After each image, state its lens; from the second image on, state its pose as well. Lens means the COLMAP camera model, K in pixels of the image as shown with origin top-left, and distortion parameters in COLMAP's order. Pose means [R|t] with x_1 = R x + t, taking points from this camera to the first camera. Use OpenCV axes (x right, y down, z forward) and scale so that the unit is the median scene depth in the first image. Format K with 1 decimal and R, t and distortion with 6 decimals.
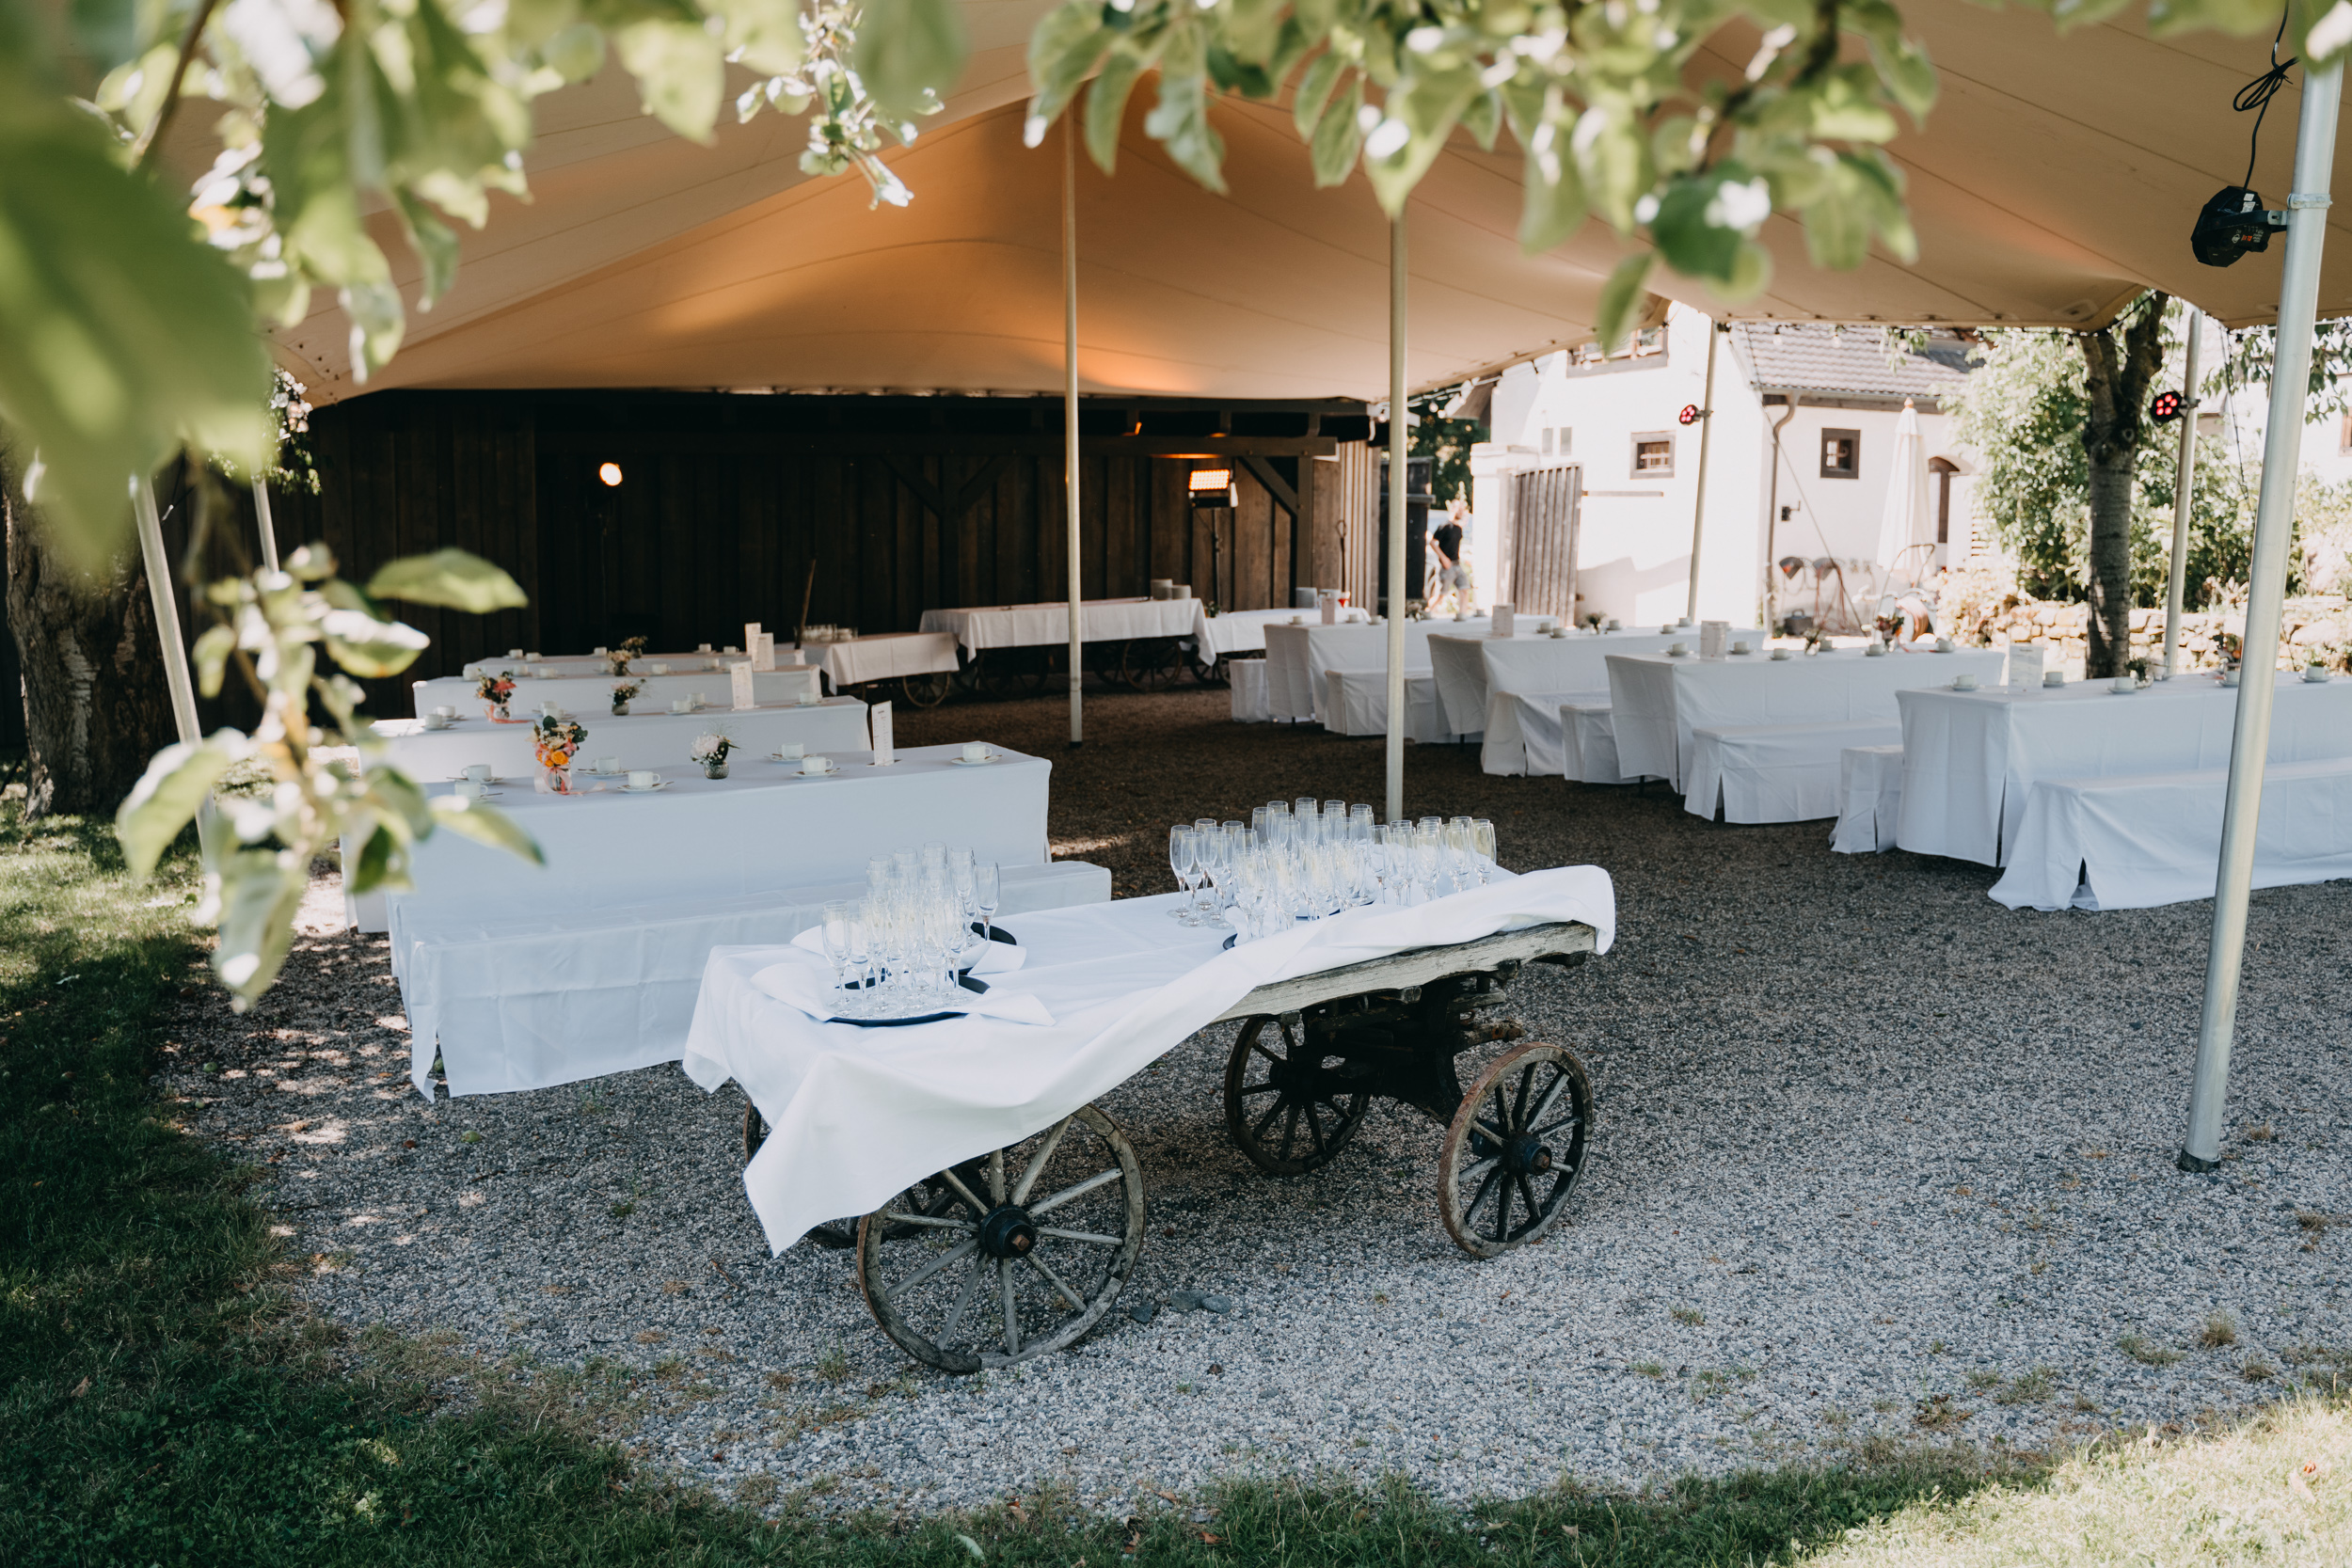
lens RADIAL K [[2077.7, 0, 1172.2], [0, 2077.7, 785.1], [0, 0, 1]] dist [-0.014887, -0.006420]
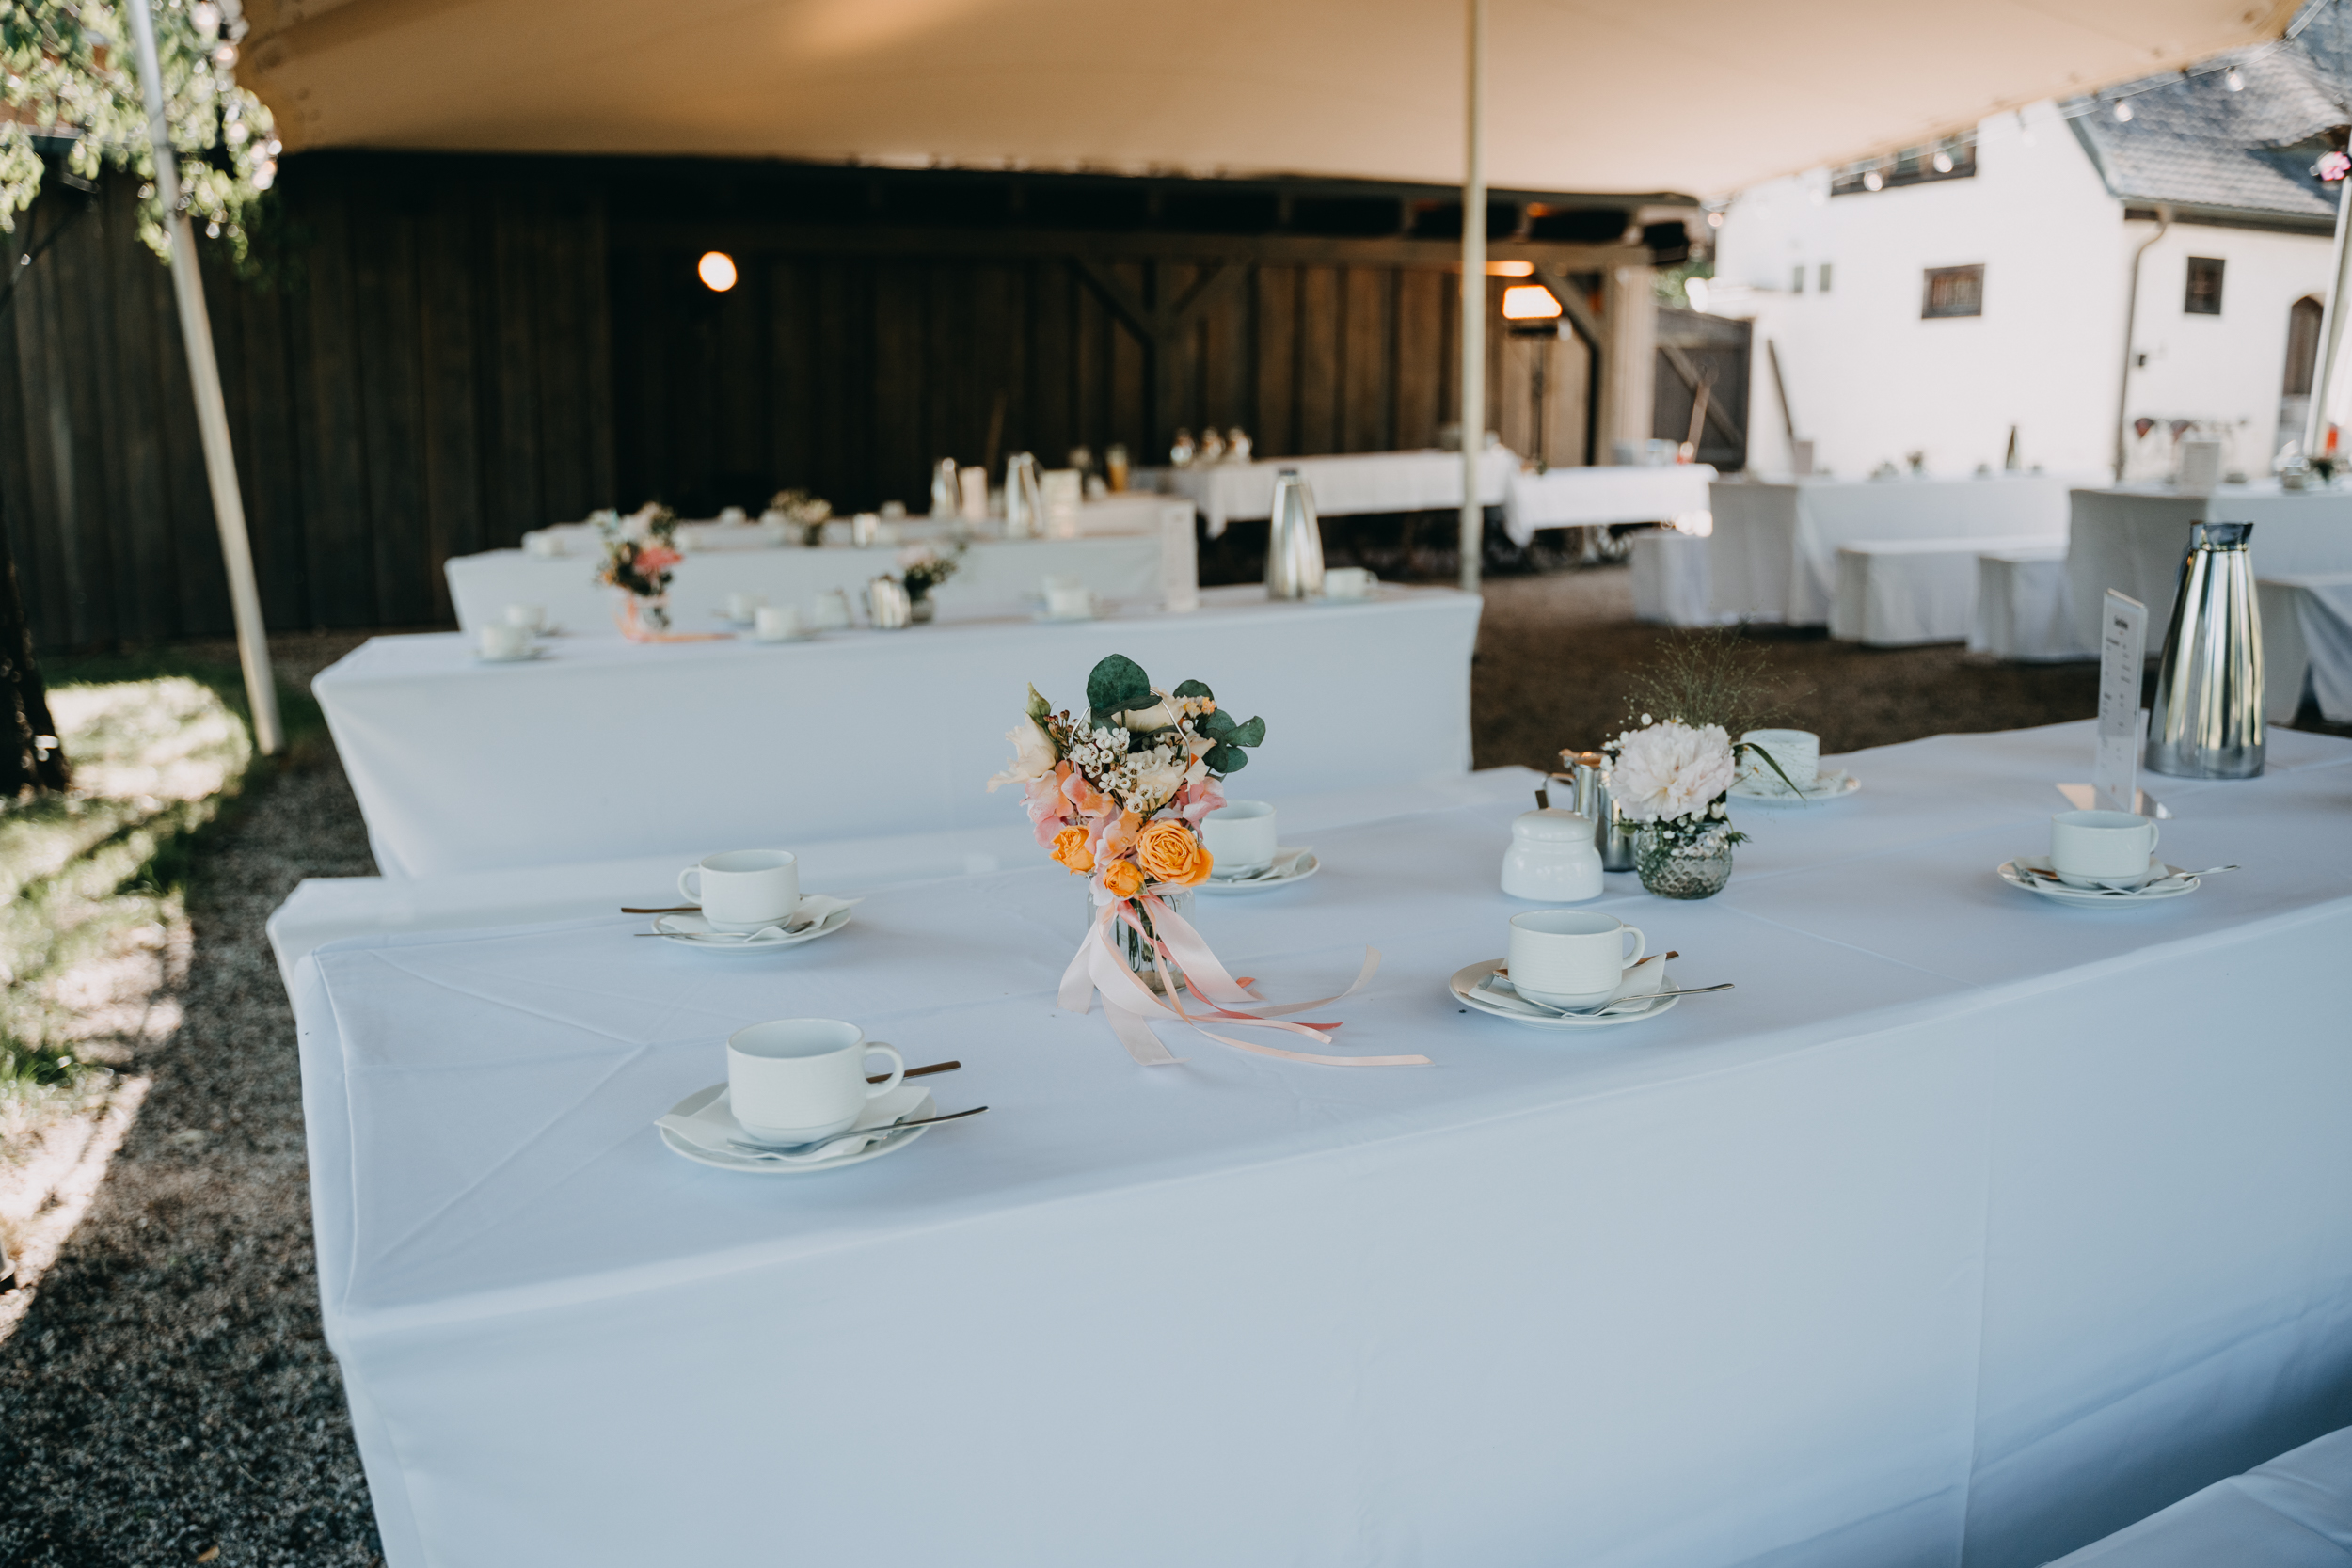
lens RADIAL K [[2026.9, 0, 1183.0], [0, 2026.9, 775.4], [0, 0, 1]] dist [-0.019967, 0.005845]
pose [[0.999999, -0.000913, 0.001433, -0.095910], [0.000842, 0.998807, 0.048815, -0.010188], [-0.001476, -0.048814, 0.998807, 0.257520]]
